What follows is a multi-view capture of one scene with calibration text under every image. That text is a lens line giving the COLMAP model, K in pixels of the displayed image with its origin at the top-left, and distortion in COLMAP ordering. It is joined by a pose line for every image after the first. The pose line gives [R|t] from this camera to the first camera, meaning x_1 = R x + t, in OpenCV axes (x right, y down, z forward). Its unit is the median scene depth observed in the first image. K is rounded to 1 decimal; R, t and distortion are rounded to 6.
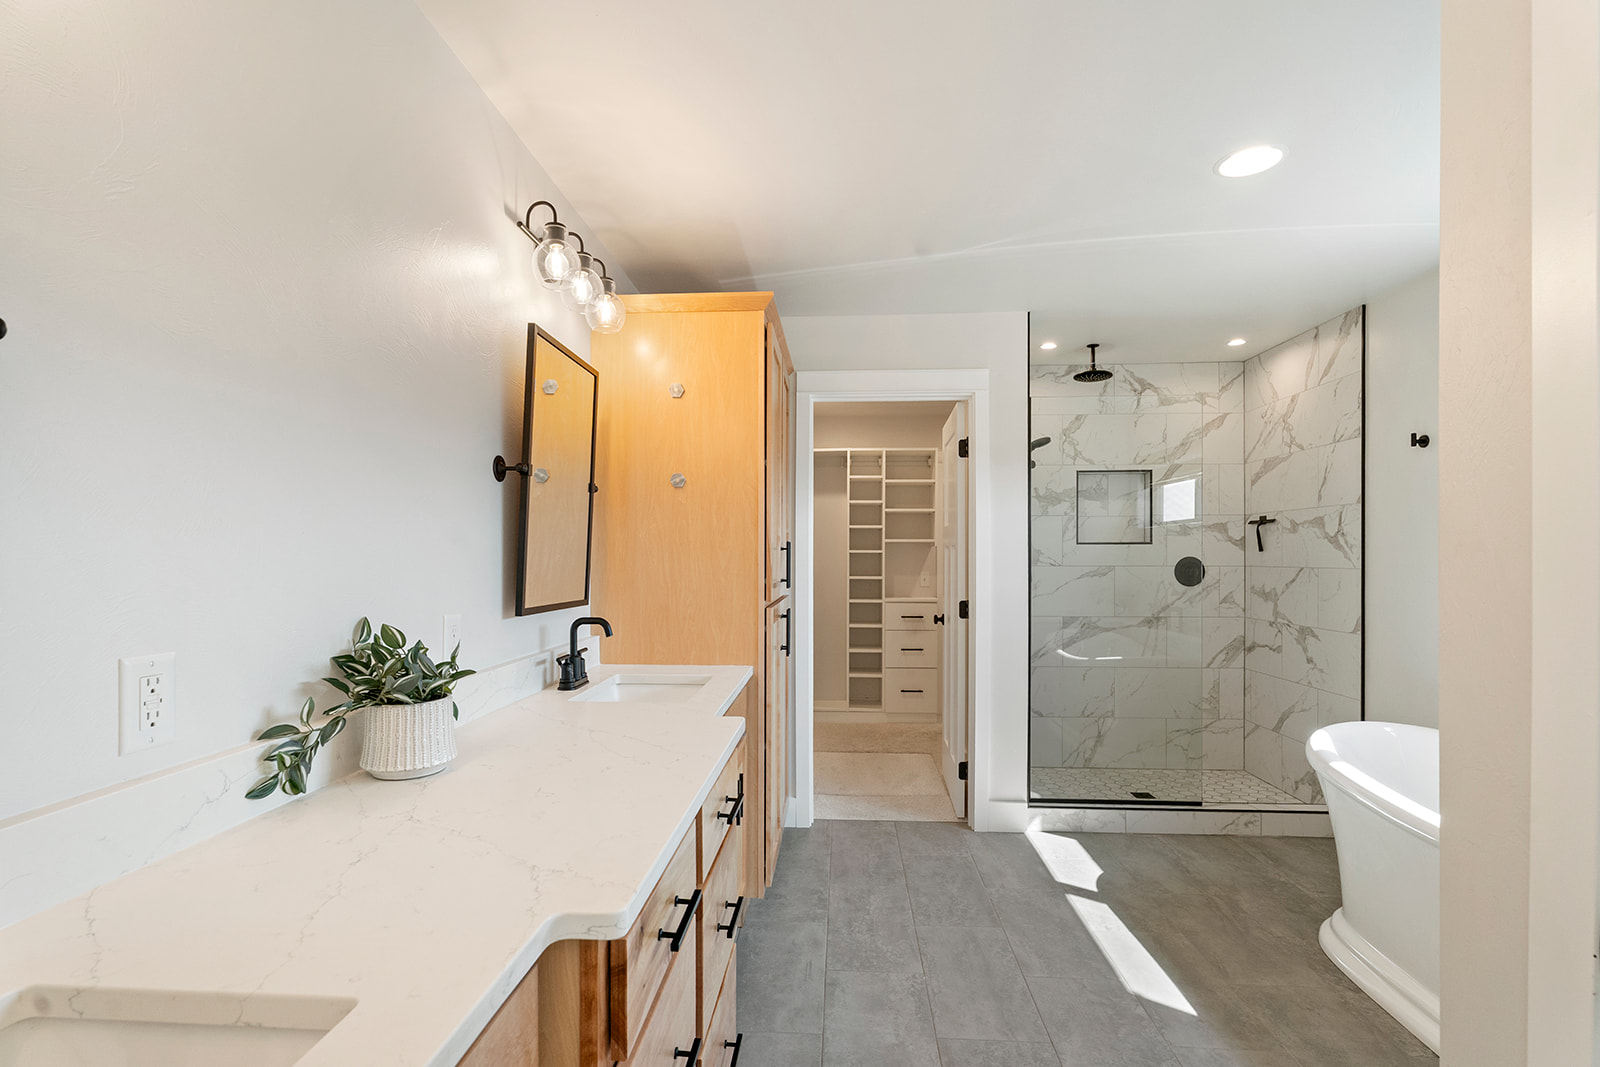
lens RADIAL K [[750.8, 0, 784.6], [0, 750.8, 556.4], [0, 0, 1]] dist [0.001261, -0.000206]
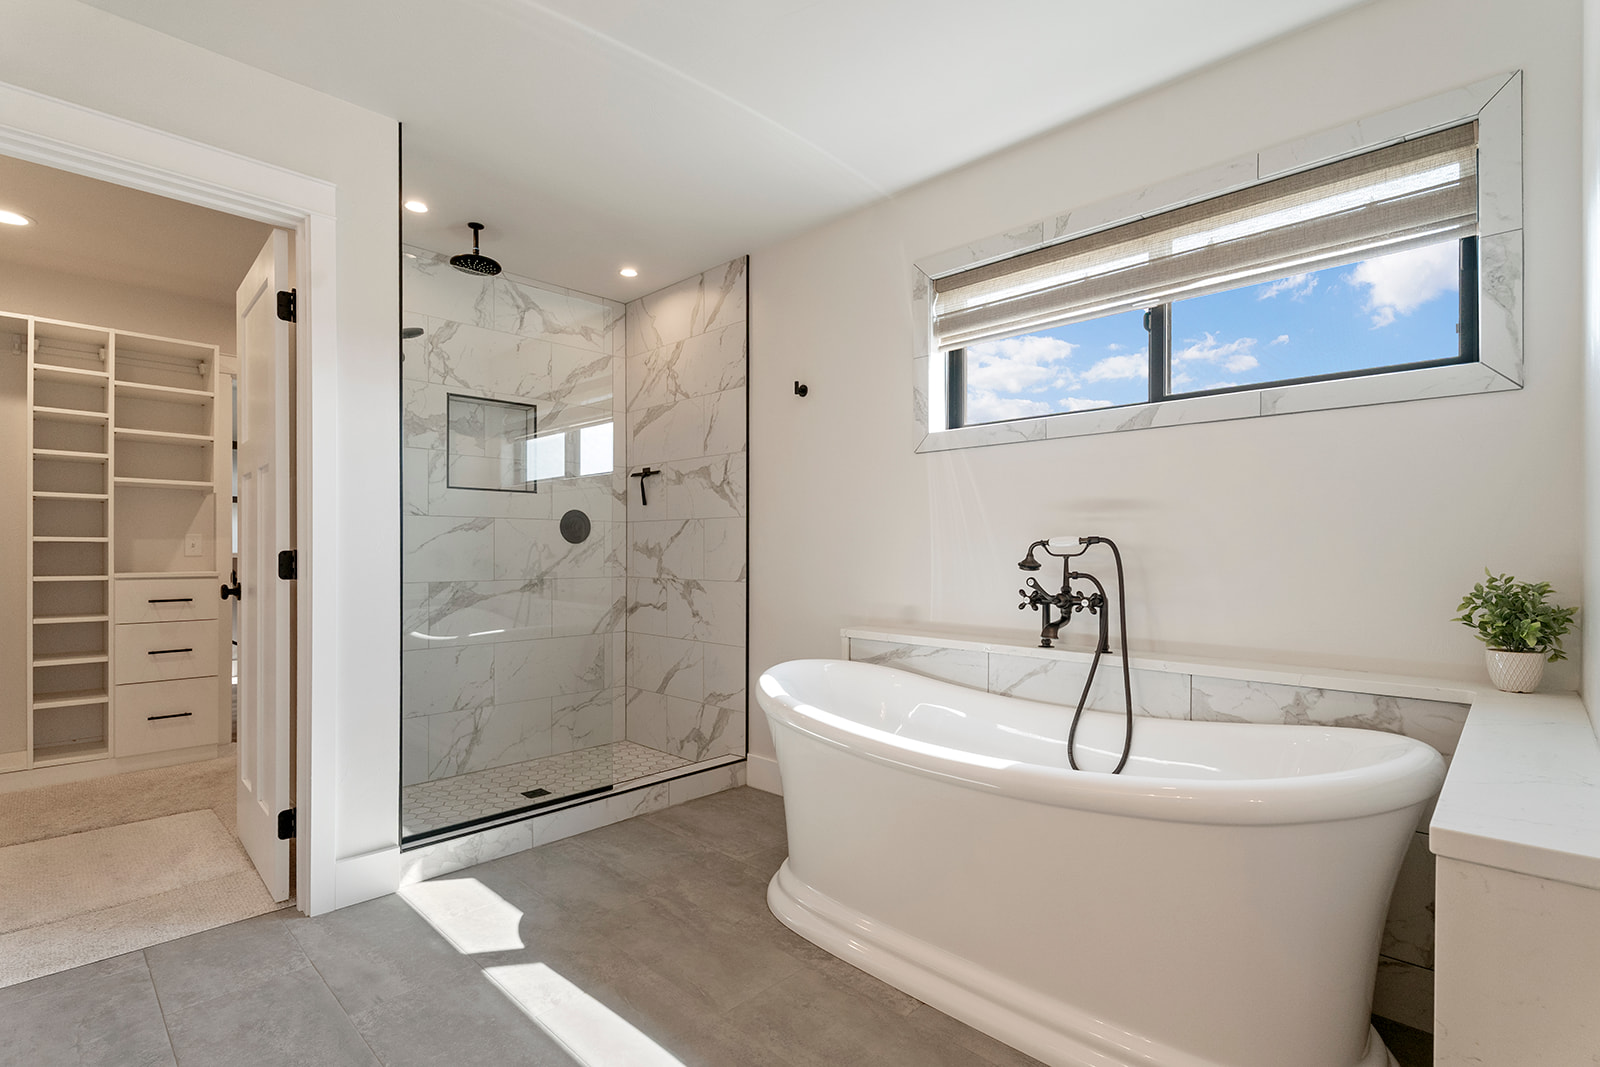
lens RADIAL K [[750.8, 0, 784.6], [0, 750.8, 556.4], [0, 0, 1]] dist [0.001261, -0.000206]
pose [[0.647358, -0.001084, 0.762185, 0.028852], [-0.001695, 0.999994, 0.002862, 0.057323], [-0.762184, -0.003145, 0.647353, 0.264967]]
